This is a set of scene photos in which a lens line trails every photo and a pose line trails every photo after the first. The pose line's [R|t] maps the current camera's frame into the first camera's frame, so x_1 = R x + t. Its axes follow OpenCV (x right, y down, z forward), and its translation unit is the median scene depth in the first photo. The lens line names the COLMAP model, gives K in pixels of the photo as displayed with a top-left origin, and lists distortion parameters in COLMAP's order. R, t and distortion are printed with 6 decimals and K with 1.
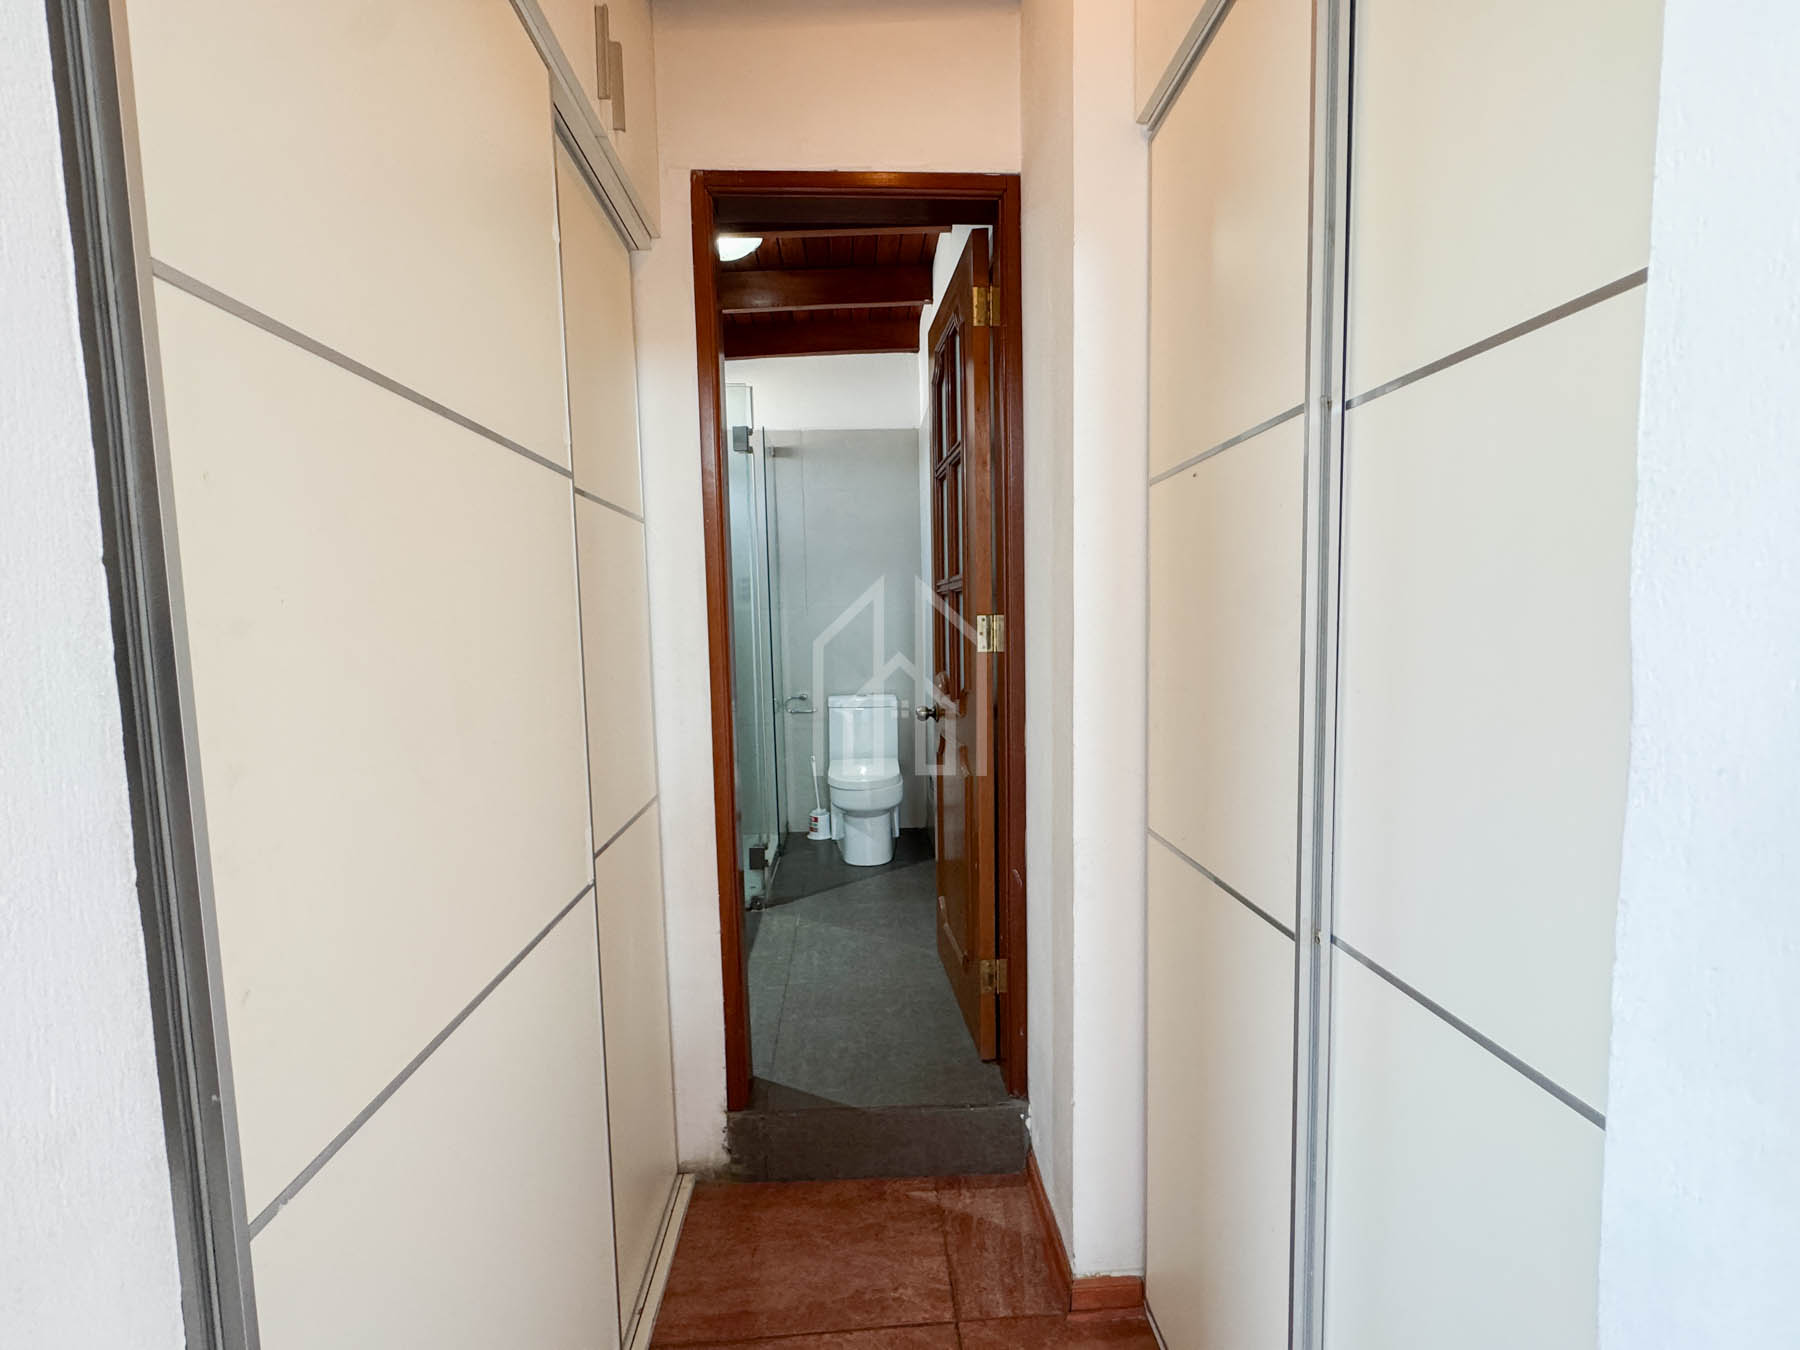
lens RADIAL K [[722.2, 0, 896.6], [0, 722.2, 669.5], [0, 0, 1]] dist [-0.002911, -0.000098]
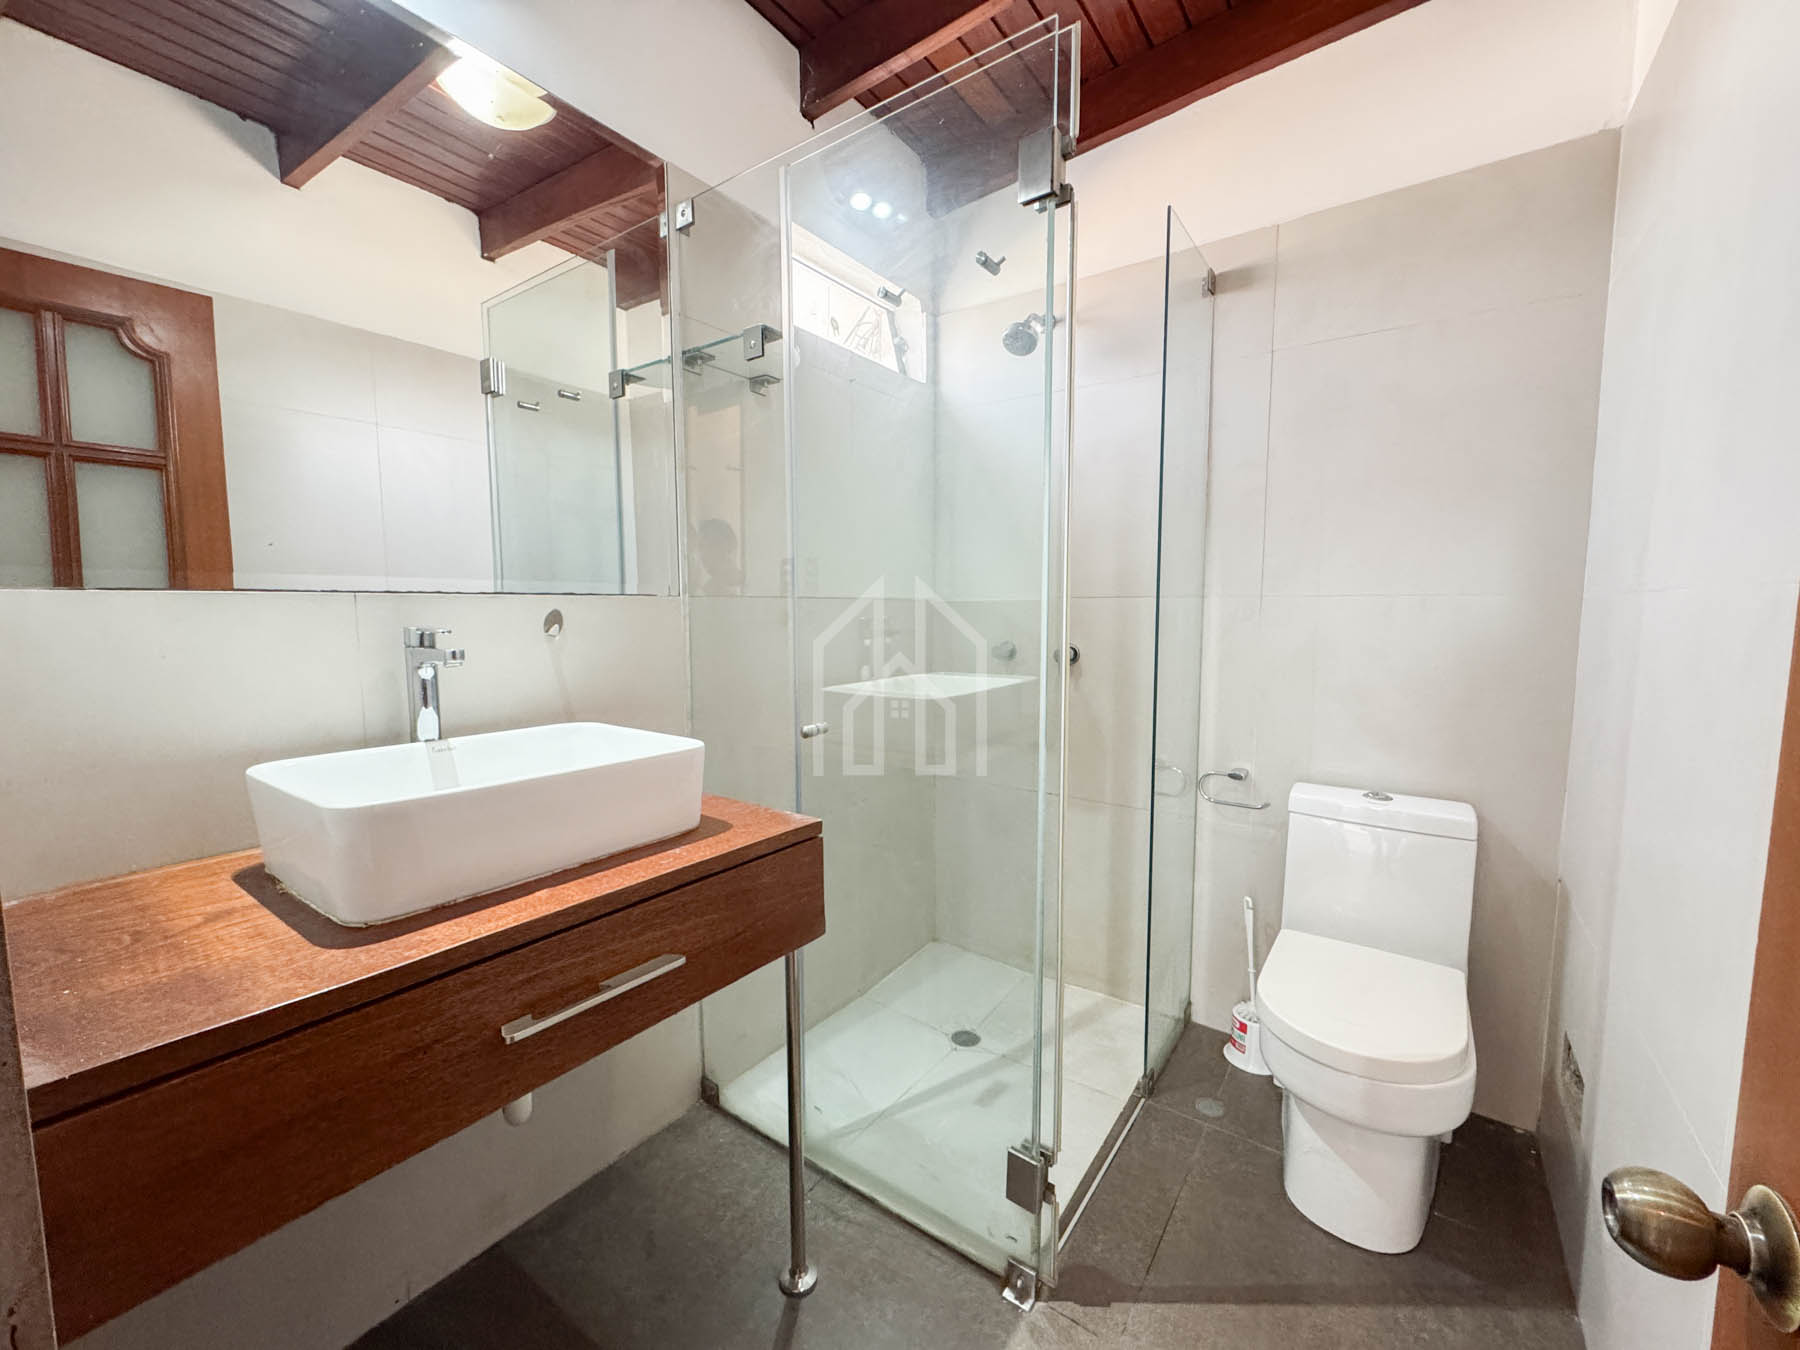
lens RADIAL K [[722.2, 0, 896.6], [0, 722.2, 669.5], [0, 0, 1]] dist [-0.002911, -0.000098]
pose [[0.775436, 0.078457, -0.626533, -0.005203], [-0.061046, 0.996917, 0.049285, -0.046504], [0.628468, 0.000030, 0.777835, 0.472909]]
